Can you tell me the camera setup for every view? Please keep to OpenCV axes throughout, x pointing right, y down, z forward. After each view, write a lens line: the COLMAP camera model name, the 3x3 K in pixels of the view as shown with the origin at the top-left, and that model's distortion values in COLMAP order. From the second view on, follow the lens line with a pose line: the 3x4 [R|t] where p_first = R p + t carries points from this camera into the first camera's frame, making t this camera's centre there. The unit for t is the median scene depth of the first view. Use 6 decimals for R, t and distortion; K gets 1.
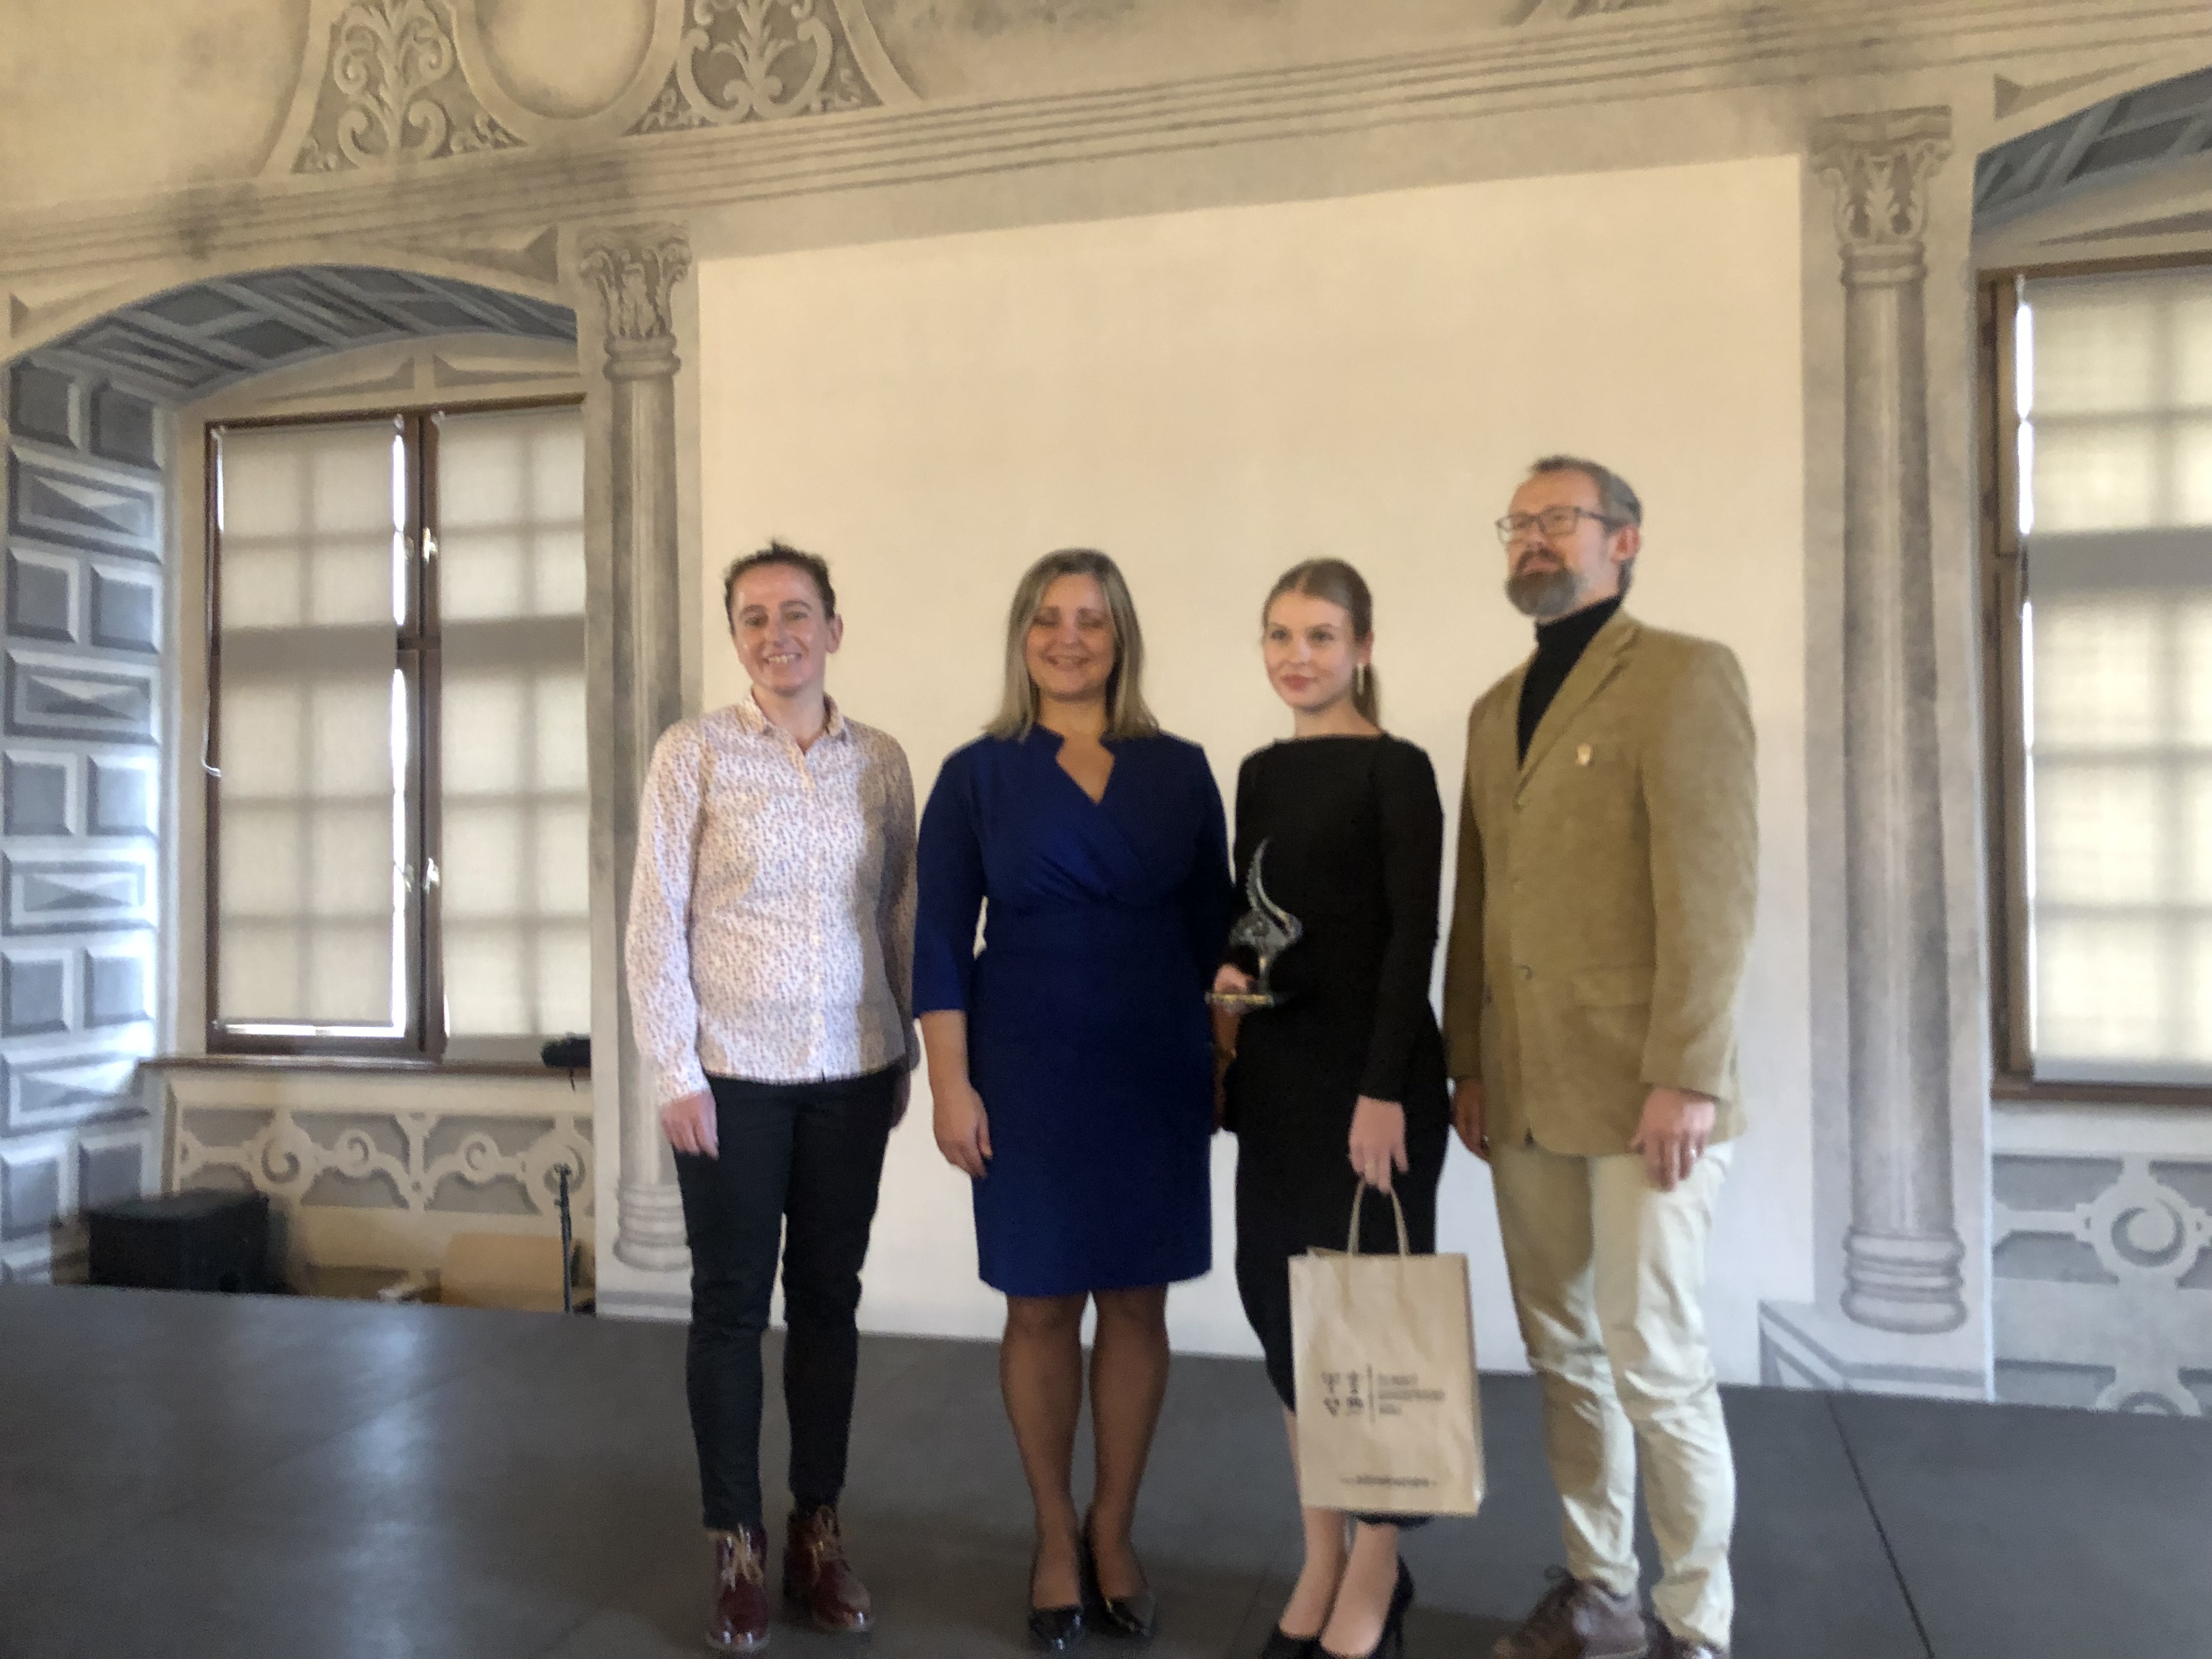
lens RADIAL K [[1888.7, 0, 1139.4], [0, 1888.7, 813.4], [0, 0, 1]] dist [-0.047049, 0.125929]
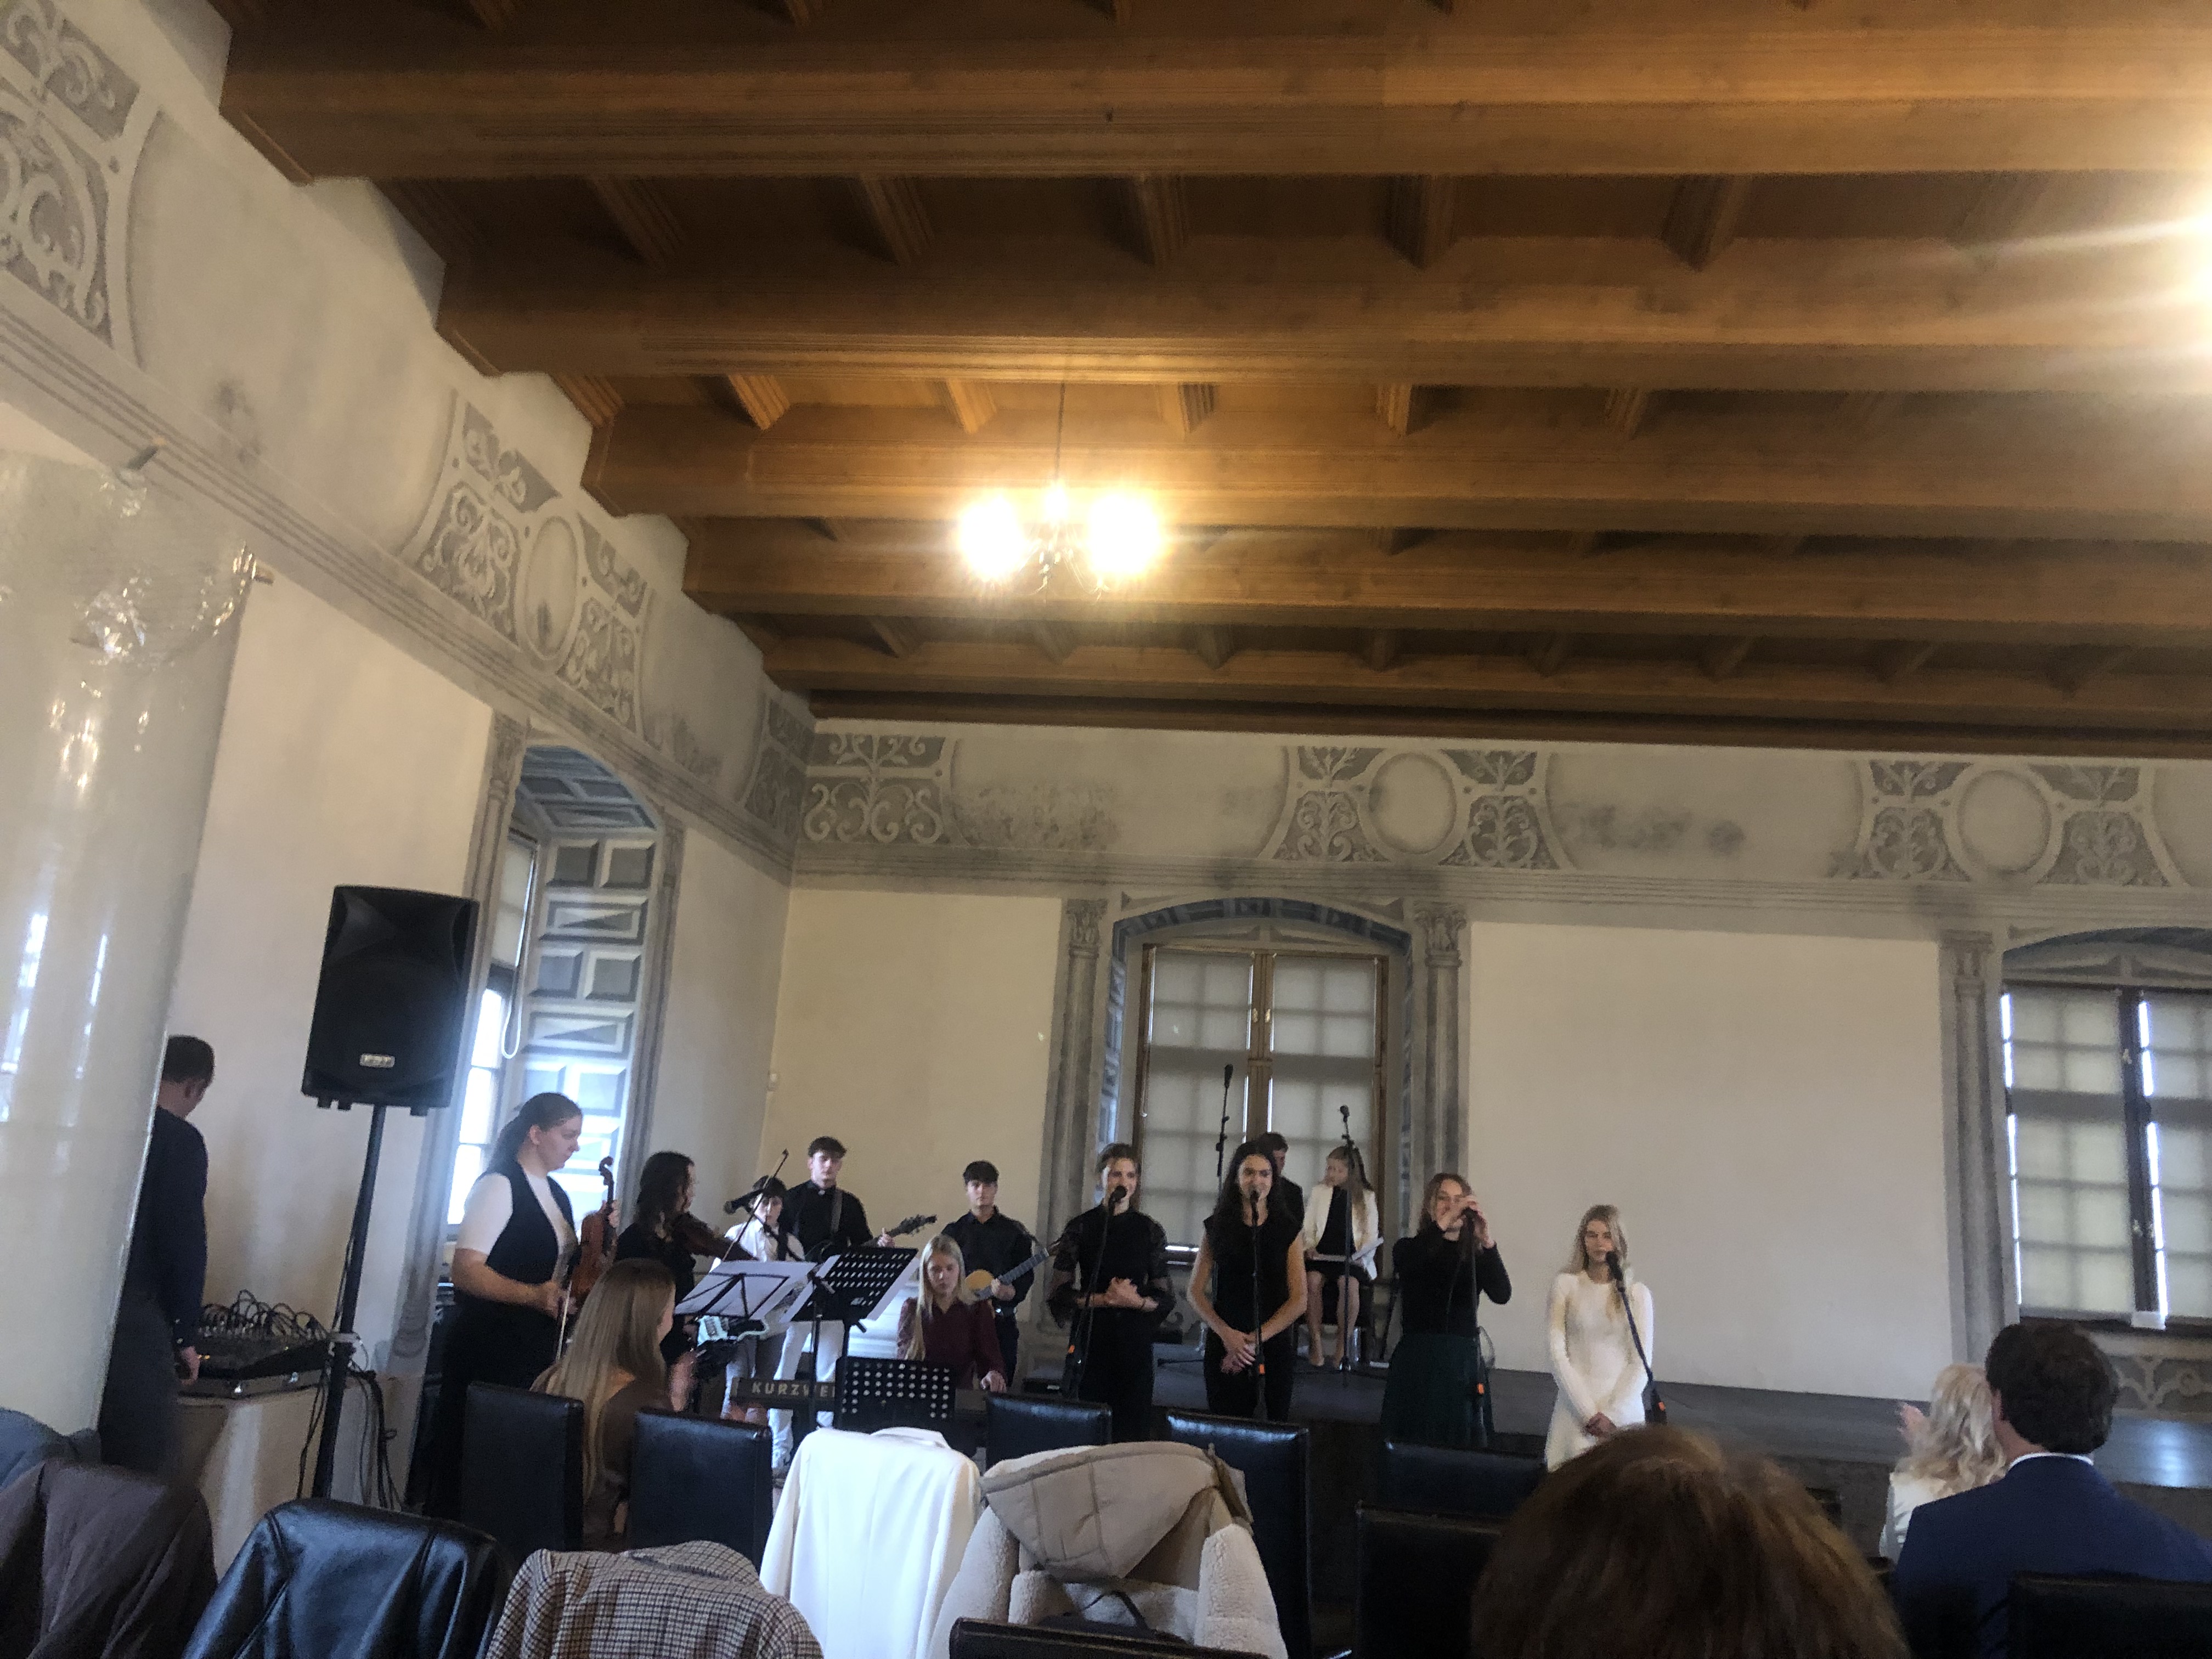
lens RADIAL K [[1781.7, 0, 1051.4], [0, 1781.7, 804.8], [0, 0, 1]] dist [0.111671, -0.225906]
pose [[0.989470, 0.100179, 0.104463, -1.005288], [-0.077706, 0.976602, -0.200526, 0.058044], [-0.122107, 0.190297, 0.974103, -1.163563]]
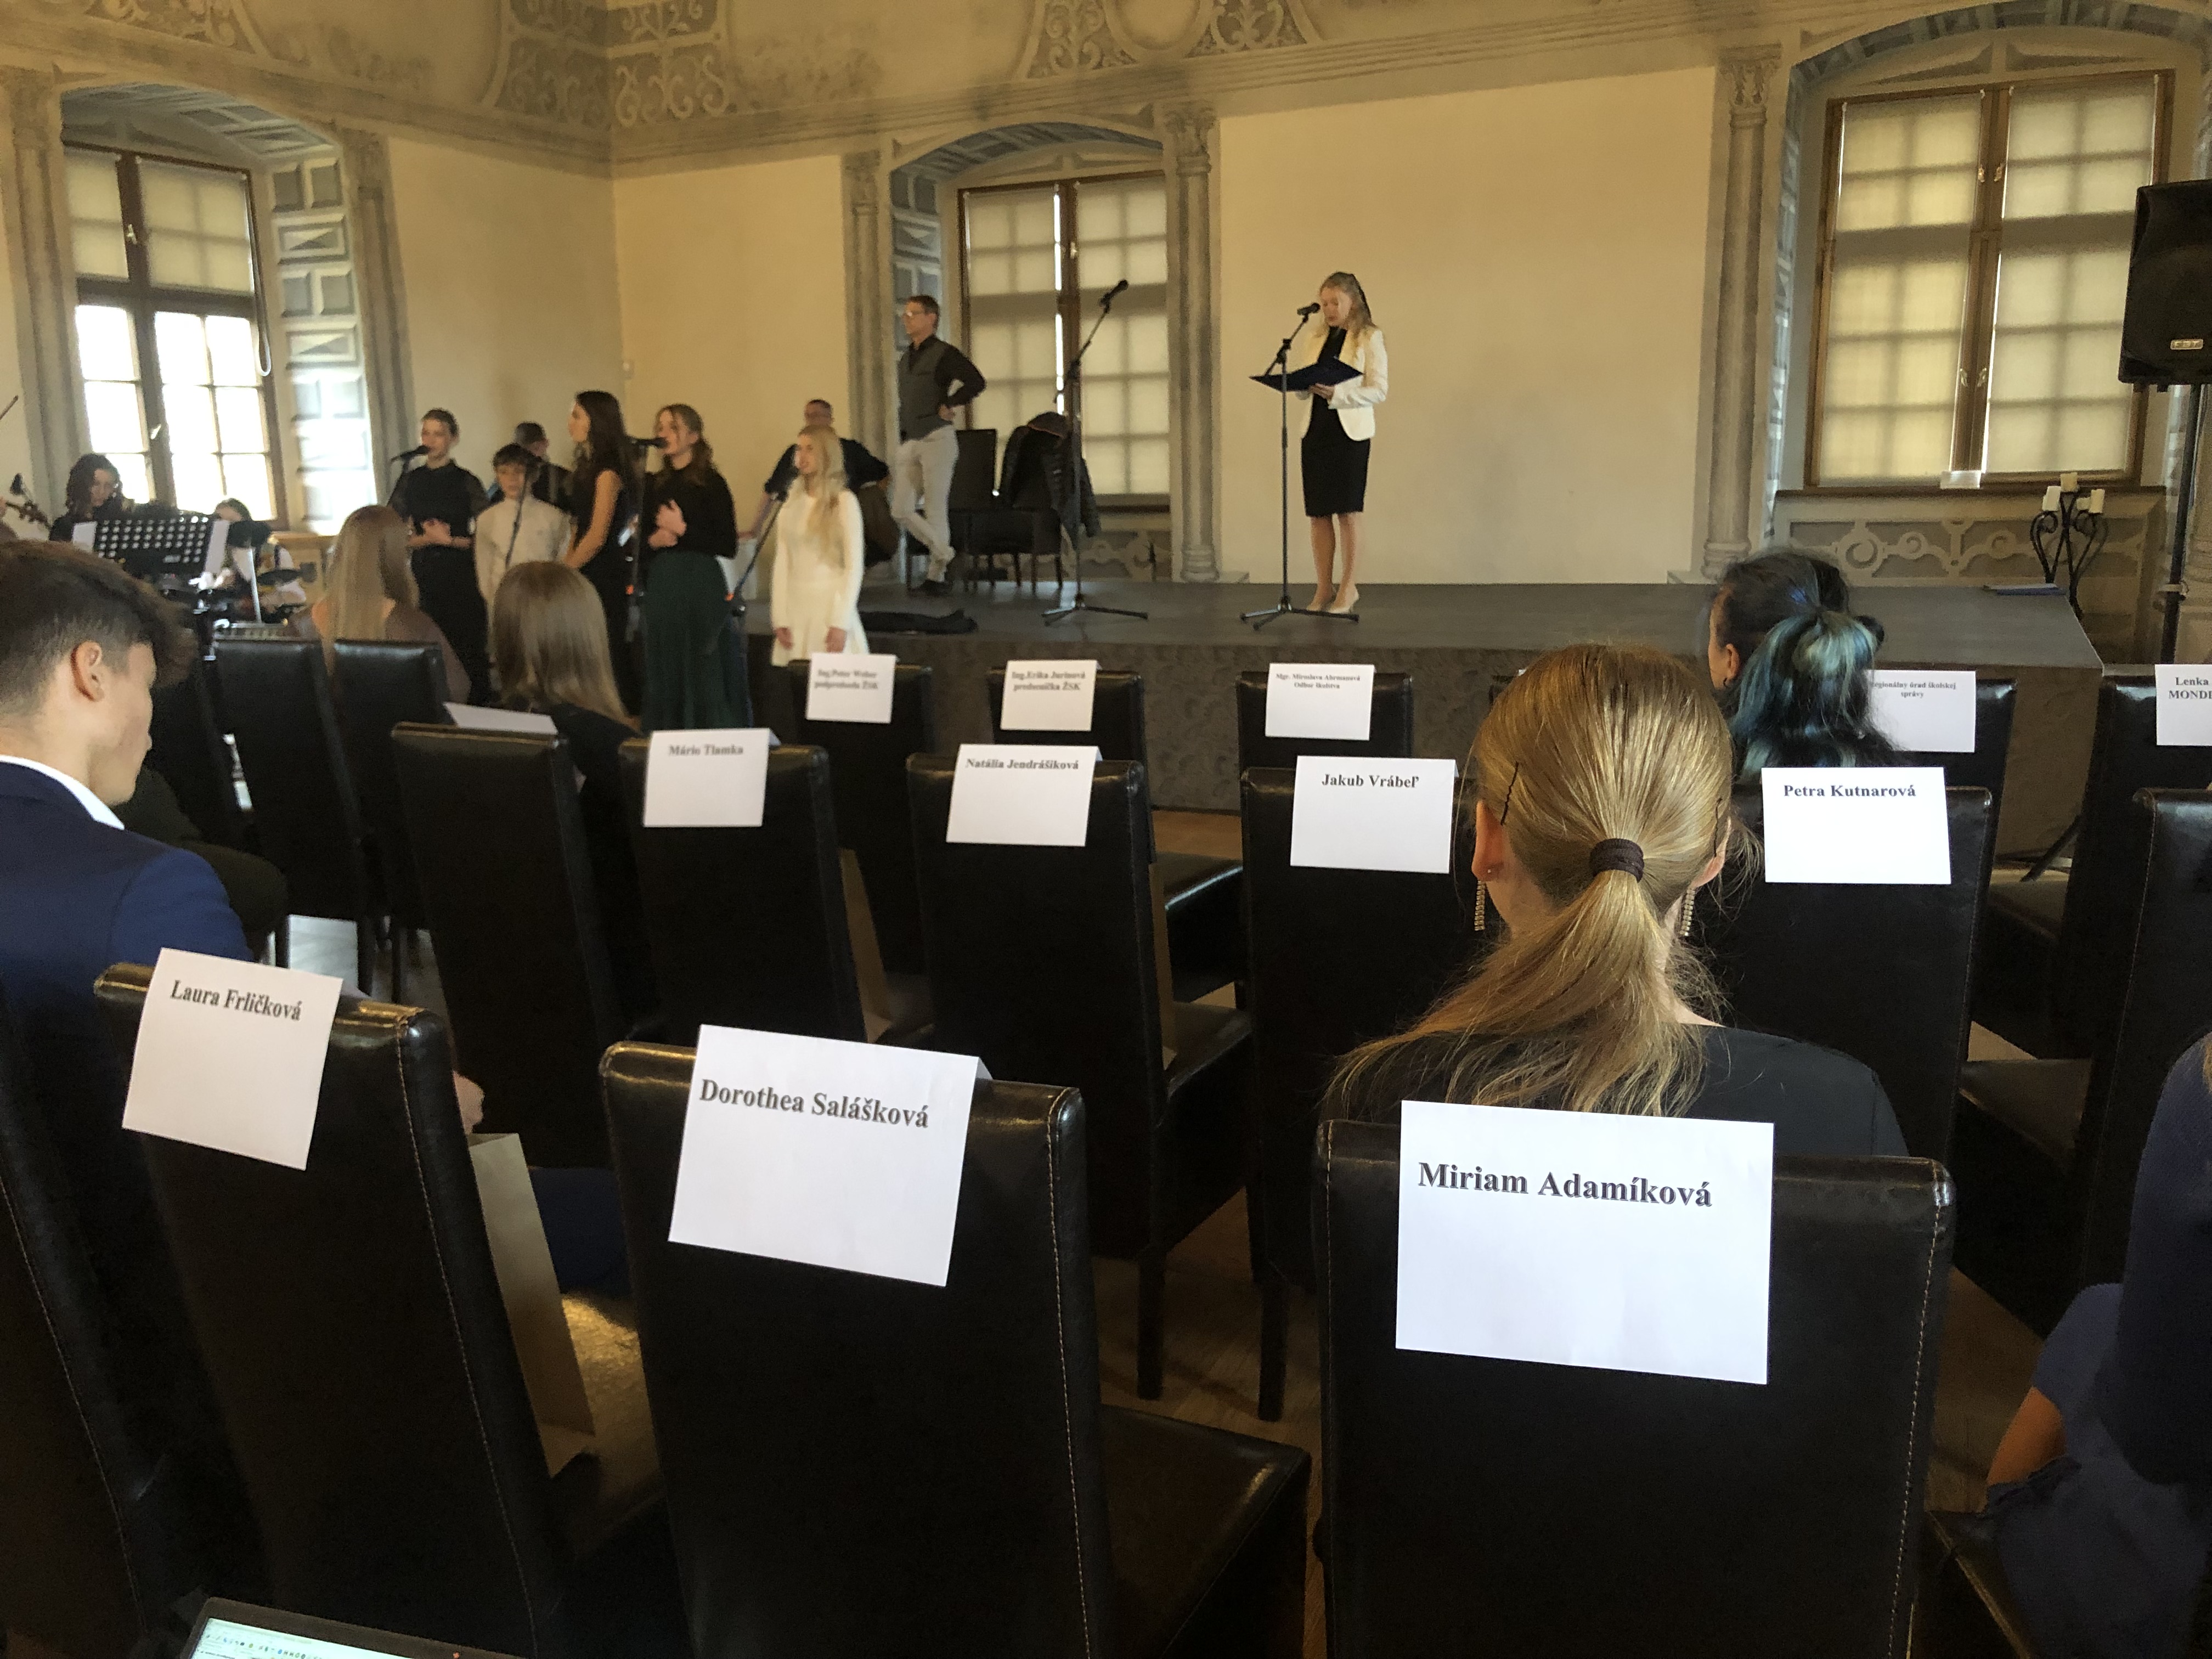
lens RADIAL K [[1856.2, 0, 1095.3], [0, 1856.2, 837.6], [0, 0, 1]] dist [0.002588, 0.000067]
pose [[0.981862, 0.027959, -0.187524, 0.051928], [0.012111, 0.977798, 0.209198, 0.071274], [0.189210, -0.207675, 0.959724, -1.272239]]
